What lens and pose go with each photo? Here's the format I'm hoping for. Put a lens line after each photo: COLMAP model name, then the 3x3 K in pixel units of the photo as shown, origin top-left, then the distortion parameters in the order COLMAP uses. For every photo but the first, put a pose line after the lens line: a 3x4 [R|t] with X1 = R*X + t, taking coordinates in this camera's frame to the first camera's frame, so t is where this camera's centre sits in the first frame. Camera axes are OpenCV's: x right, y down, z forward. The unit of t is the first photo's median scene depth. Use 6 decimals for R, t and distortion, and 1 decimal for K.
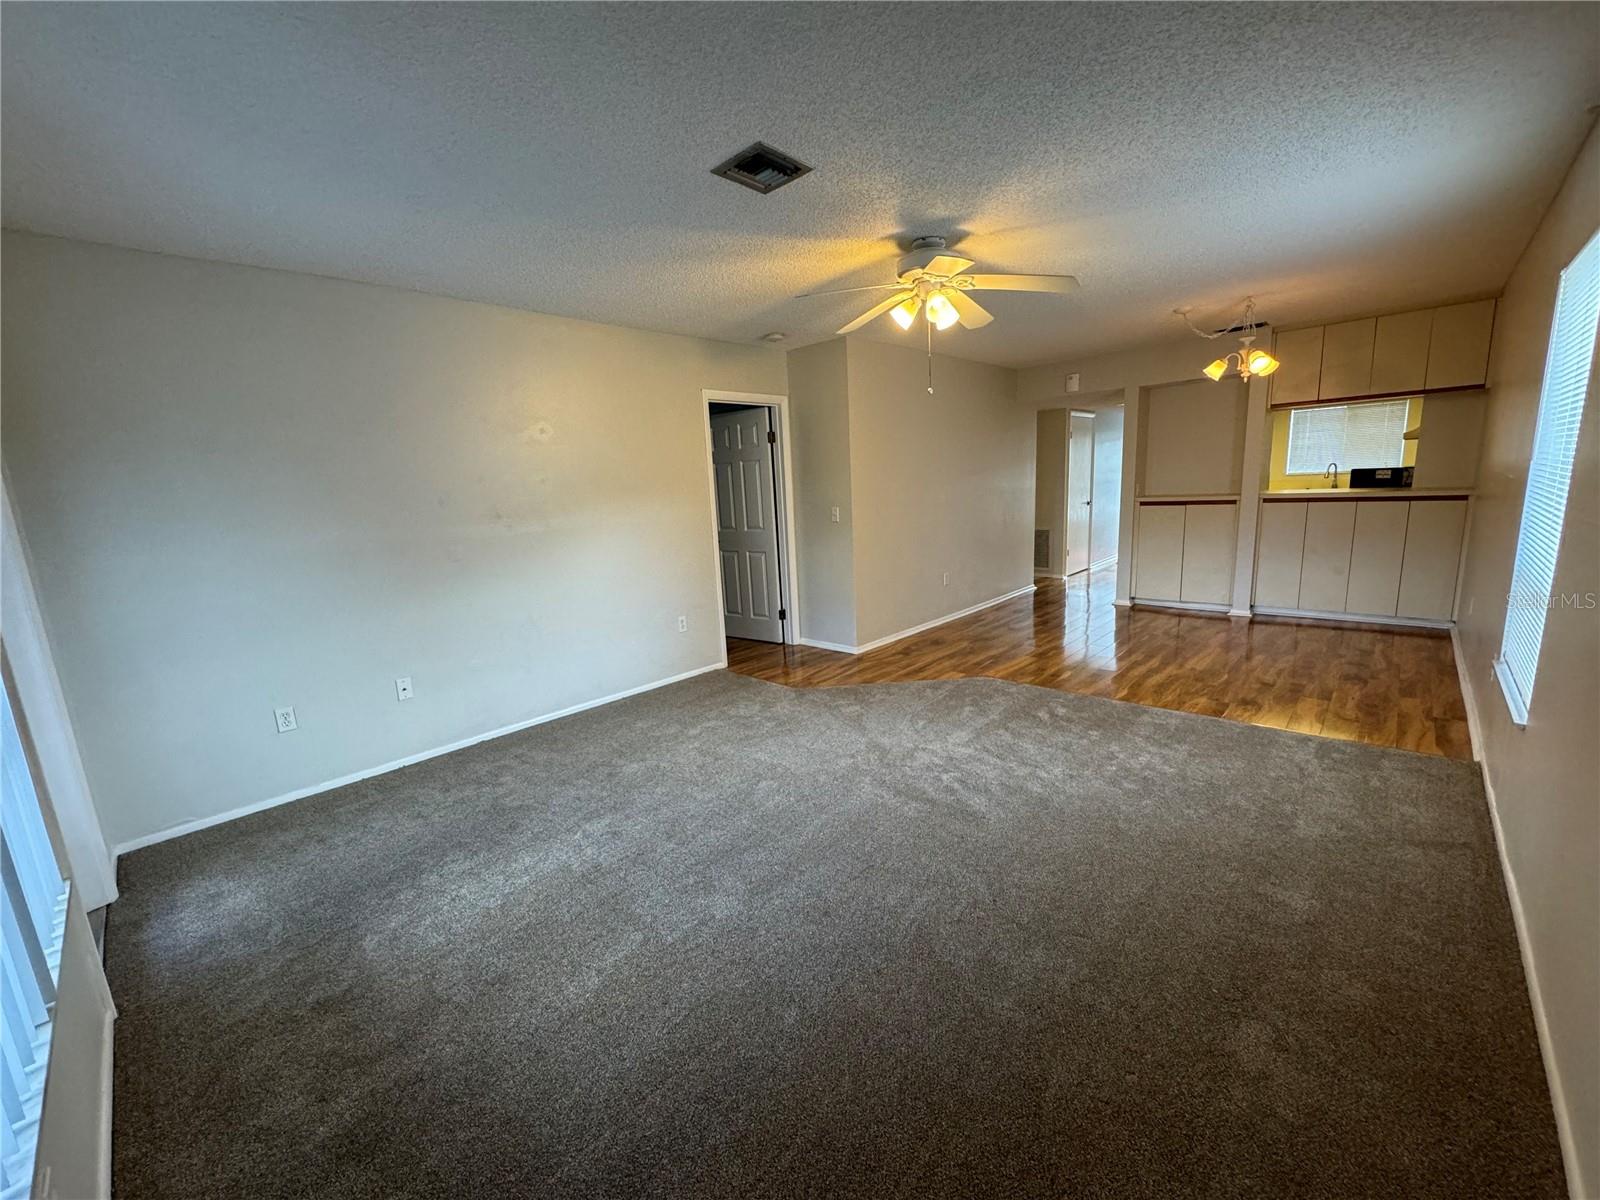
lens RADIAL K [[637.6, 0, 797.5], [0, 637.6, 599.0], [0, 0, 1]] dist [-0.001943, -0.000201]
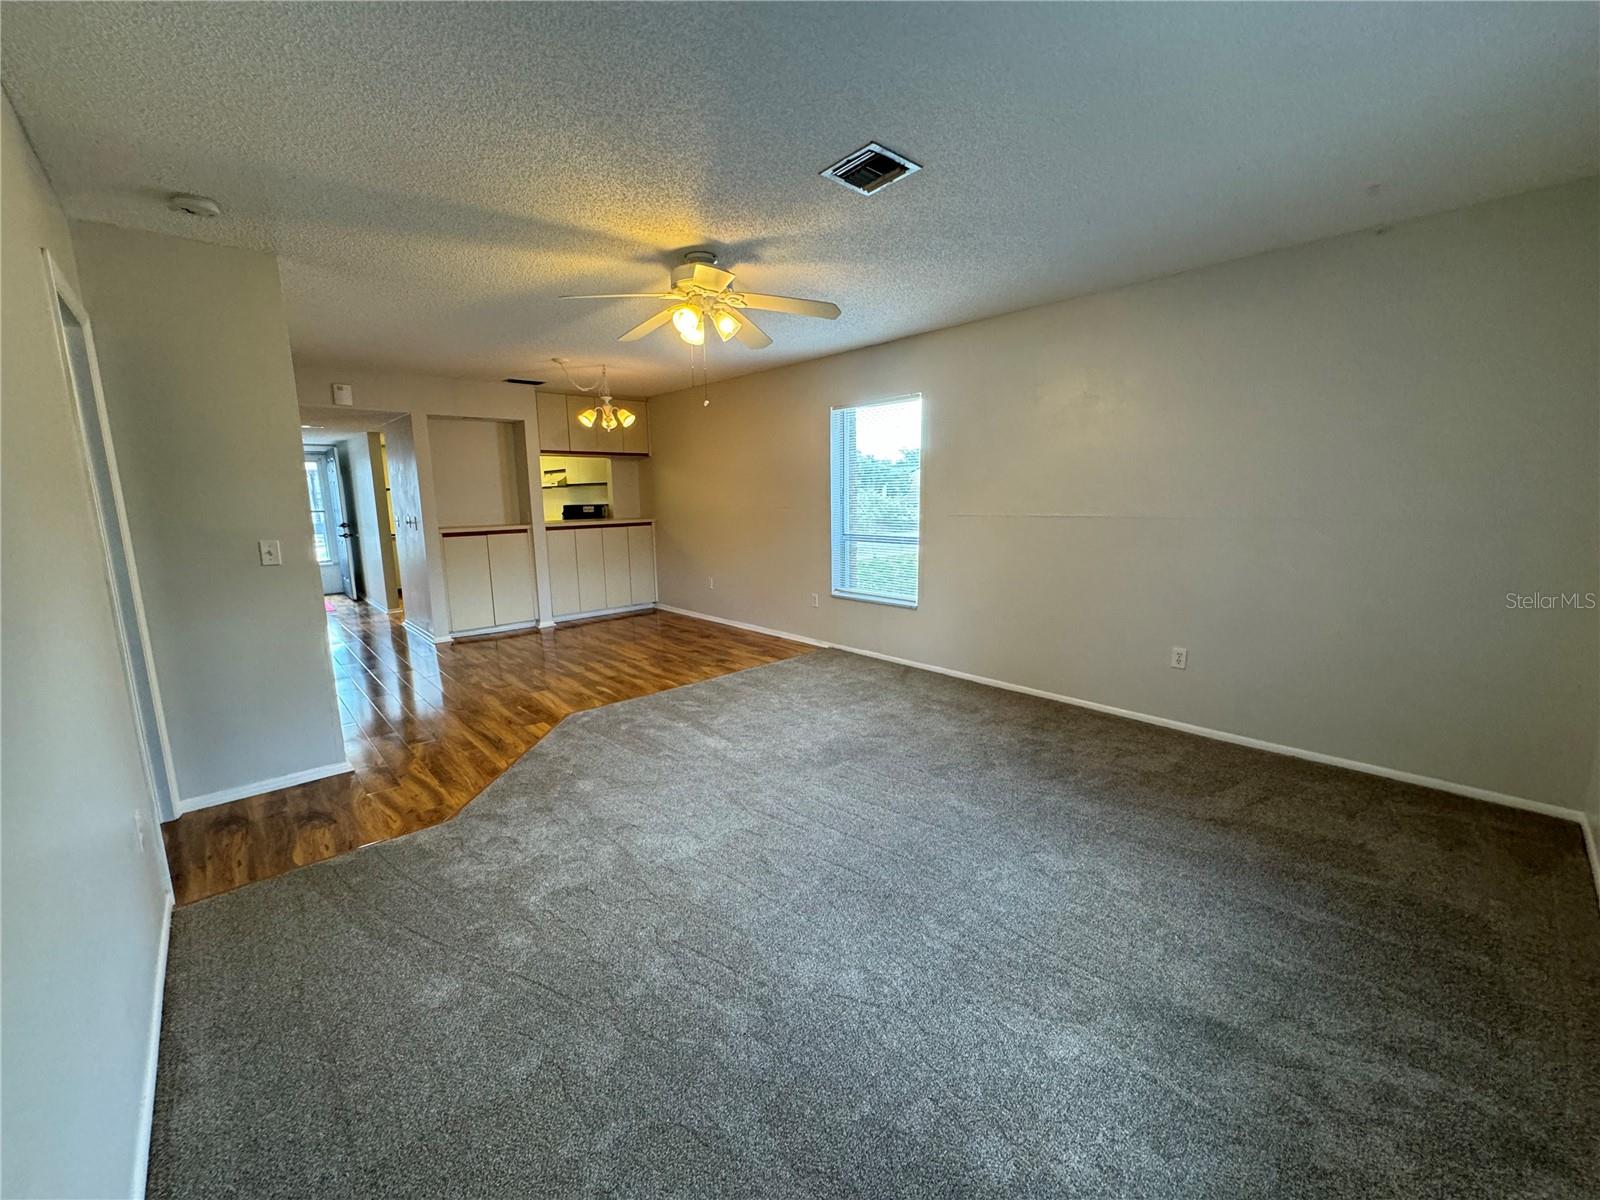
lens RADIAL K [[637.6, 0, 796.4], [0, 637.6, 603.8], [0, 0, 1]] dist [-0.001943, -0.000201]
pose [[0.074245, -0.122808, 0.989649, -0.540002], [0.191335, 0.975705, 0.106723, -0.065402], [-0.978713, 0.181431, 0.095939, 0.542124]]
